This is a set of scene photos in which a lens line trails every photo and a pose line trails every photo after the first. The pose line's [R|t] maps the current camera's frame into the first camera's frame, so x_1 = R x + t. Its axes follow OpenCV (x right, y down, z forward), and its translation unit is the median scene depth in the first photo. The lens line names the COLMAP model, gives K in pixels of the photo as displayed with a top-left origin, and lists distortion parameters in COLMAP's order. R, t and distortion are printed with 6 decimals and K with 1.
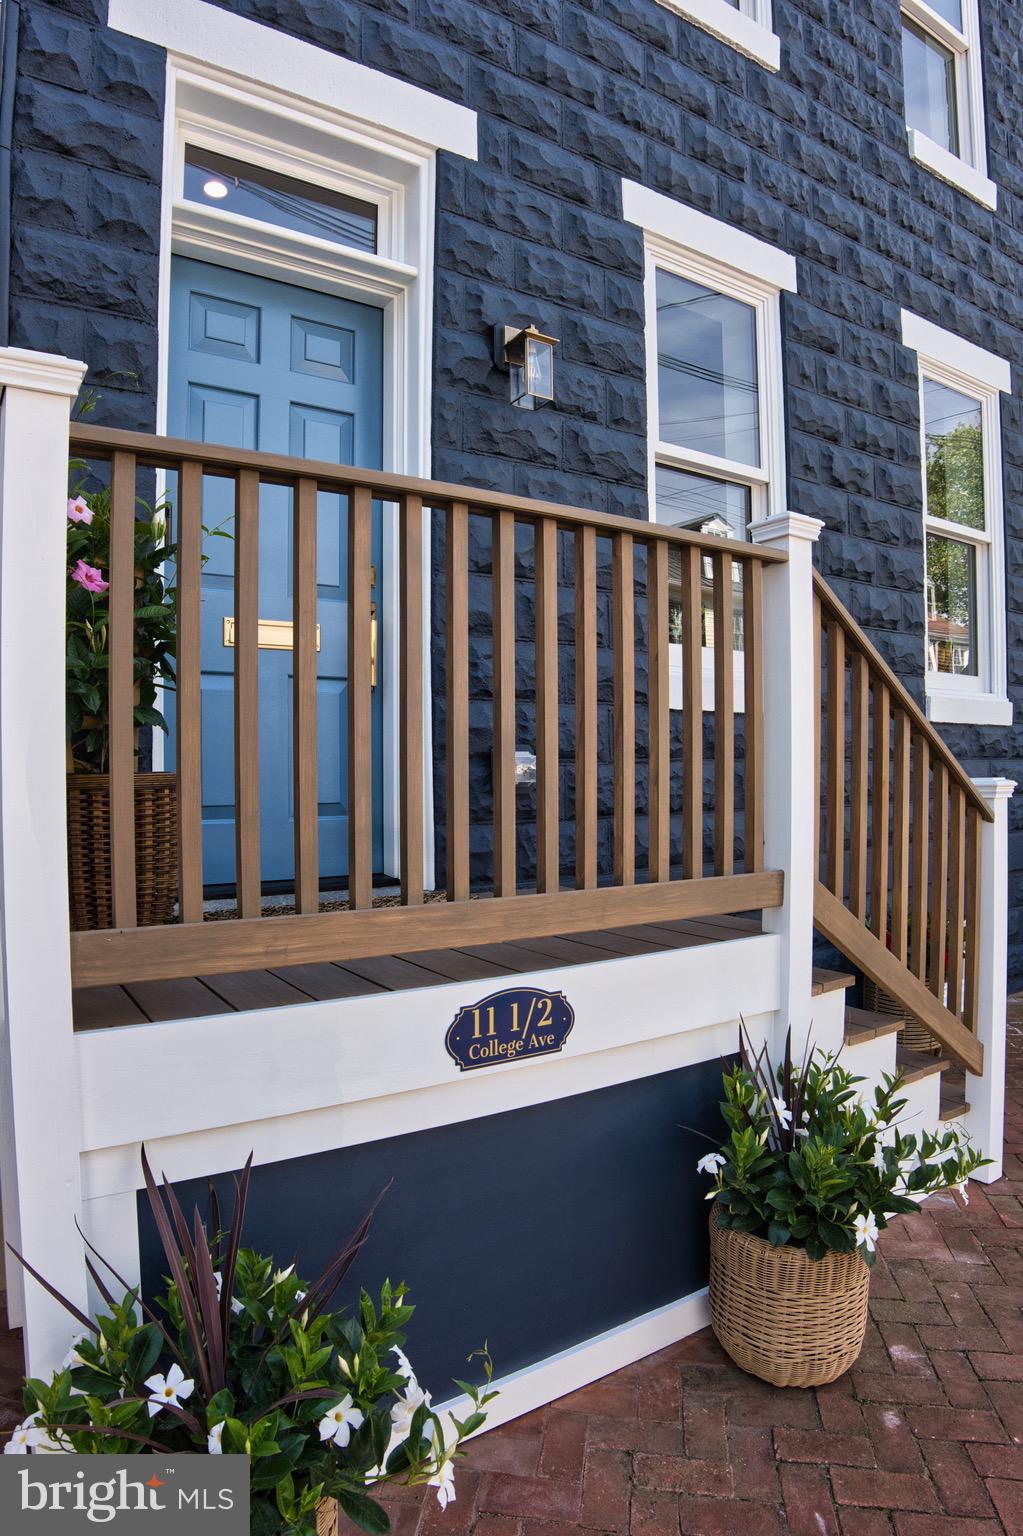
lens RADIAL K [[895.6, 0, 475.9], [0, 895.6, 772.7], [0, 0, 1]] dist [-0.124006, 0.042363]
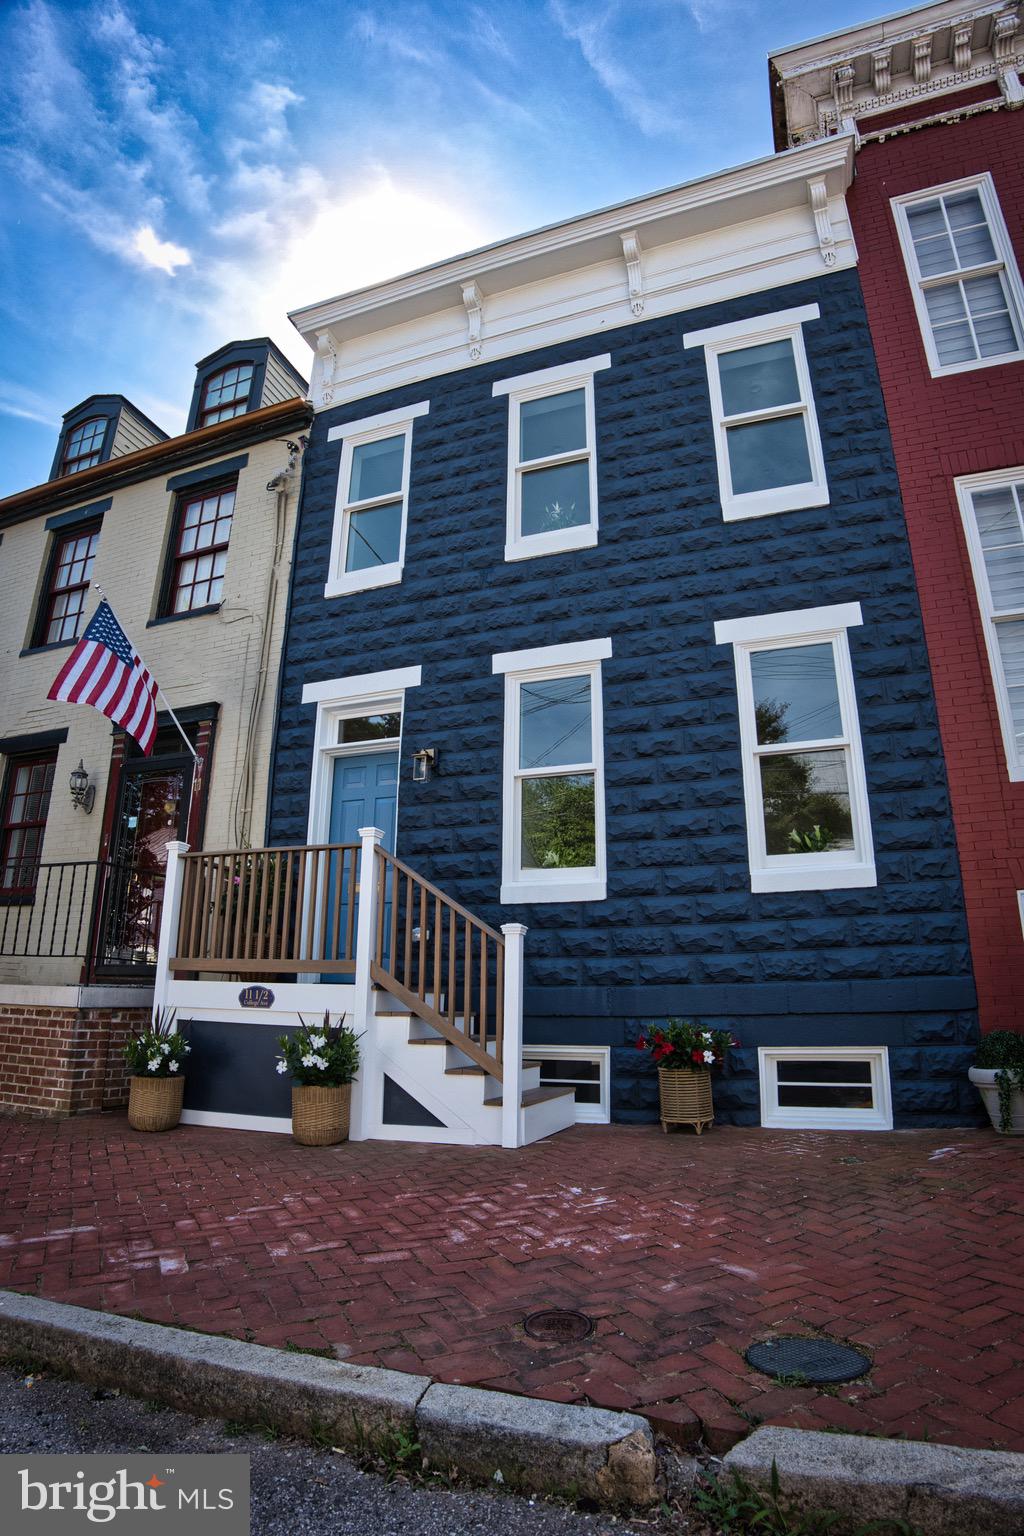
lens RADIAL K [[804.9, 0, 512.0], [0, 804.9, 768.0], [0, 0, 1]] dist [-0.131485, 0.054165]
pose [[0.617513, -0.214398, -0.756776, 1.843932], [-0.015830, 0.958552, -0.284479, 0.164851], [0.786401, 0.187649, 0.588525, -0.114369]]
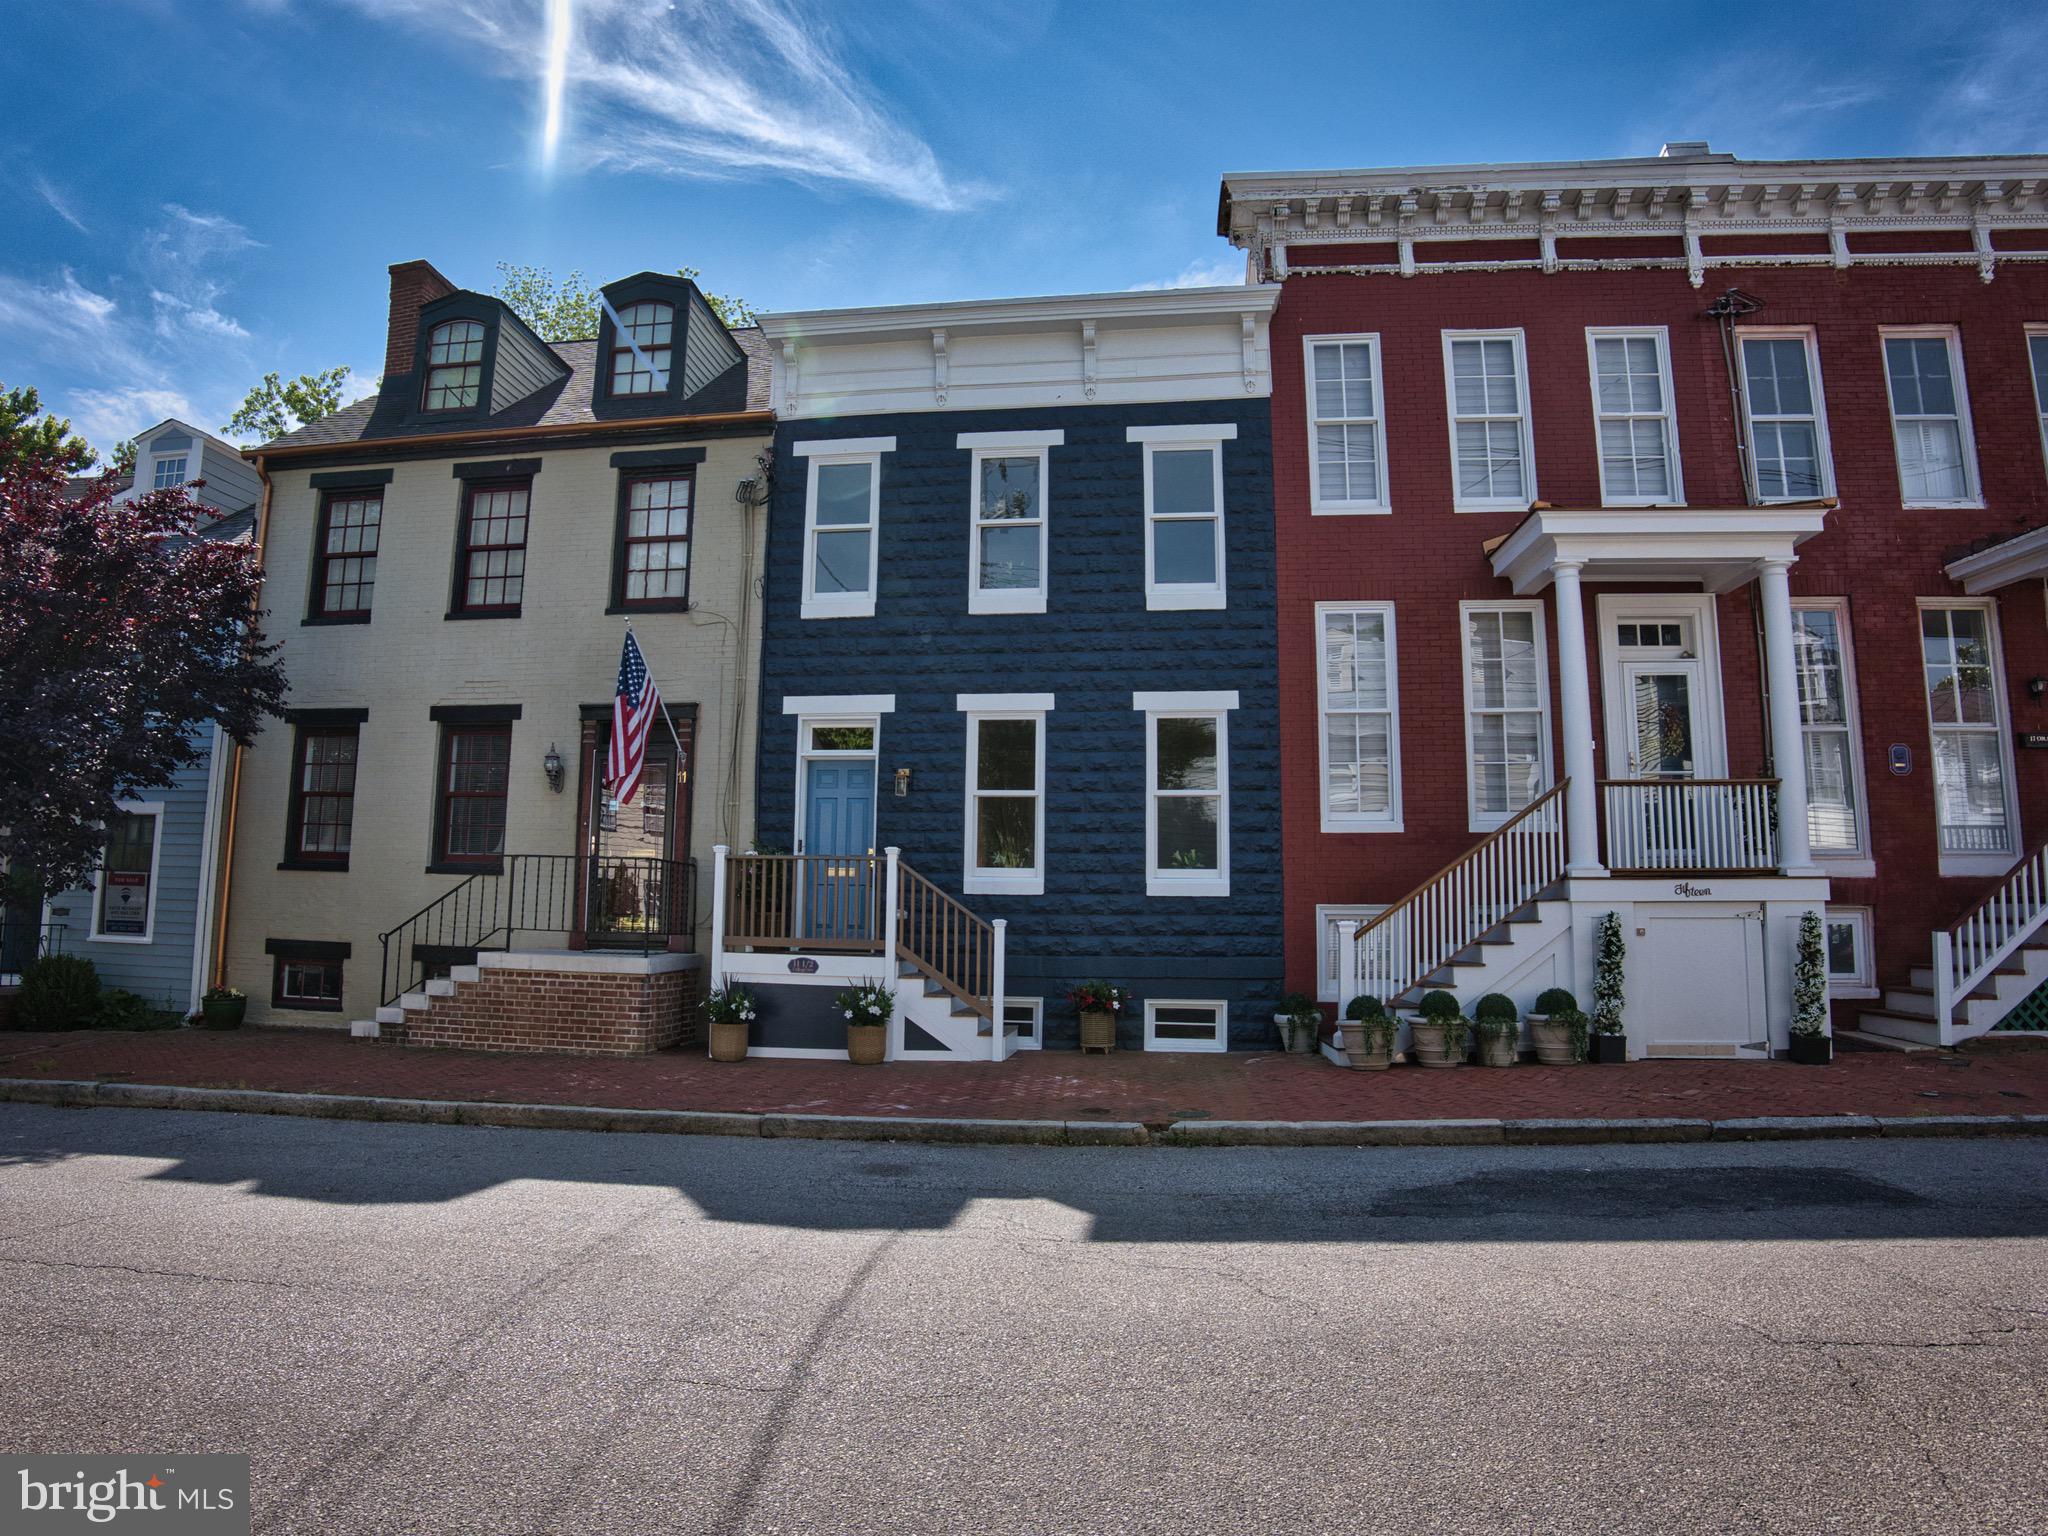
lens RADIAL K [[1205.2, 0, 959.3], [0, 1205.2, 743.2], [0, 0, 1]] dist [-0.116449, 0.000184]
pose [[0.768464, -0.079028, -0.634994, 2.844670], [-0.024166, 0.988052, -0.152214, 0.035789], [0.639436, 0.132316, 0.757373, -2.051088]]
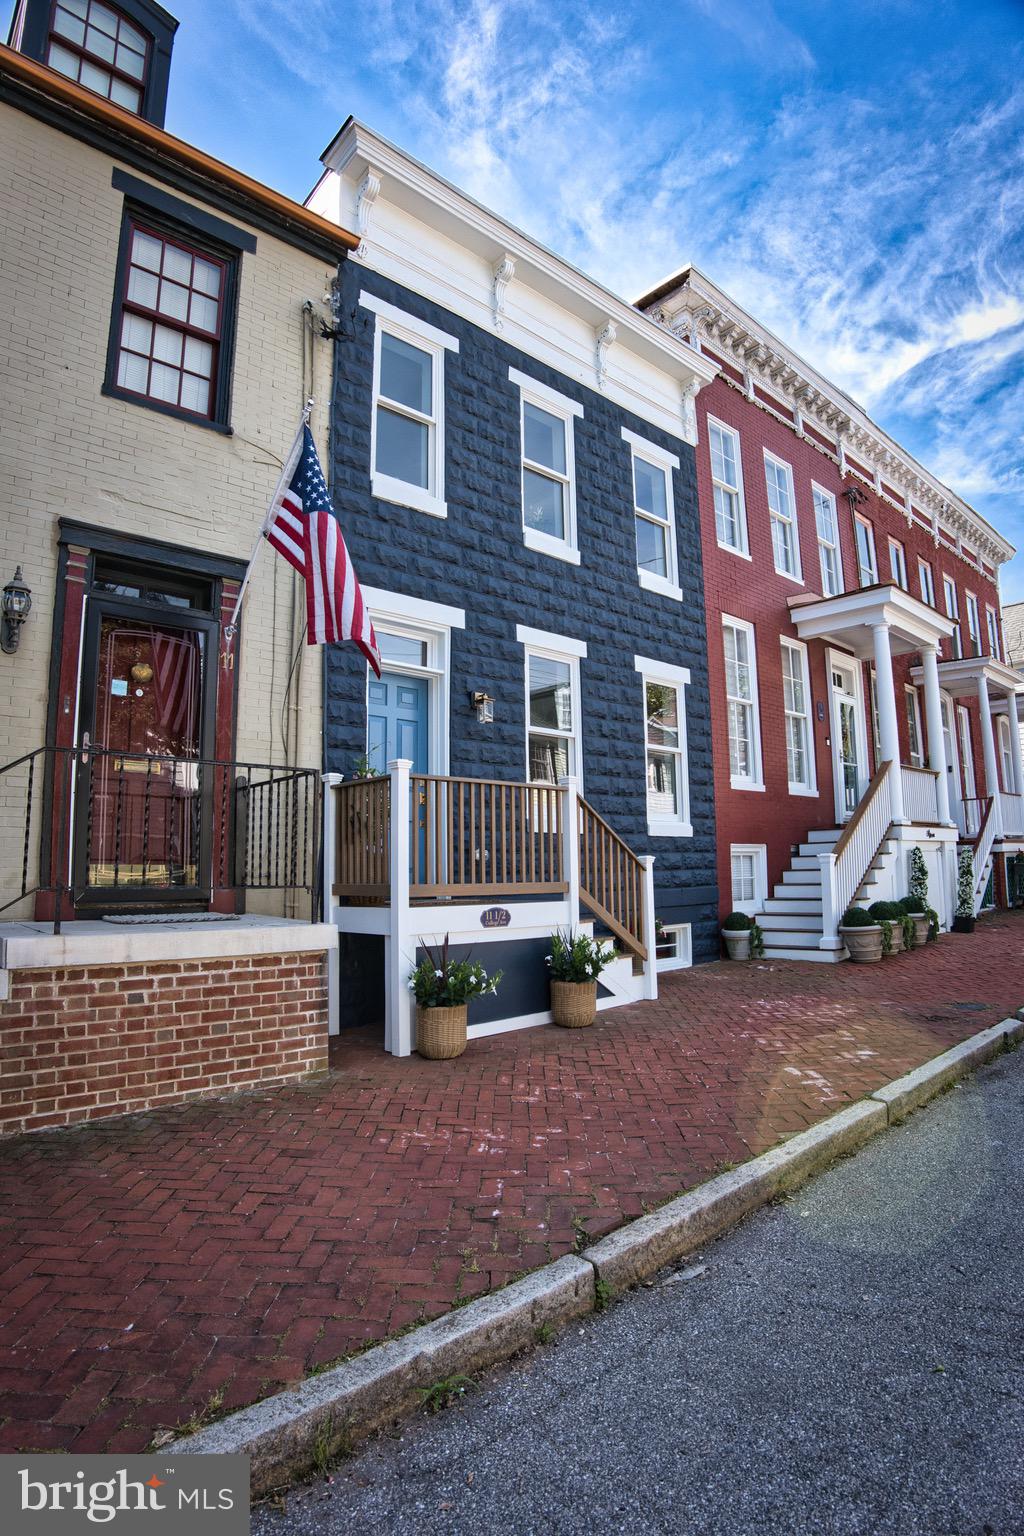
lens RADIAL K [[804.9, 0, 512.0], [0, 804.9, 768.0], [0, 0, 1]] dist [-0.131485, 0.054165]
pose [[0.983224, 0.012431, 0.181977, -0.304948], [0.013110, 0.990279, -0.138480, 0.072761], [-0.181929, 0.138542, 0.973503, -1.428463]]
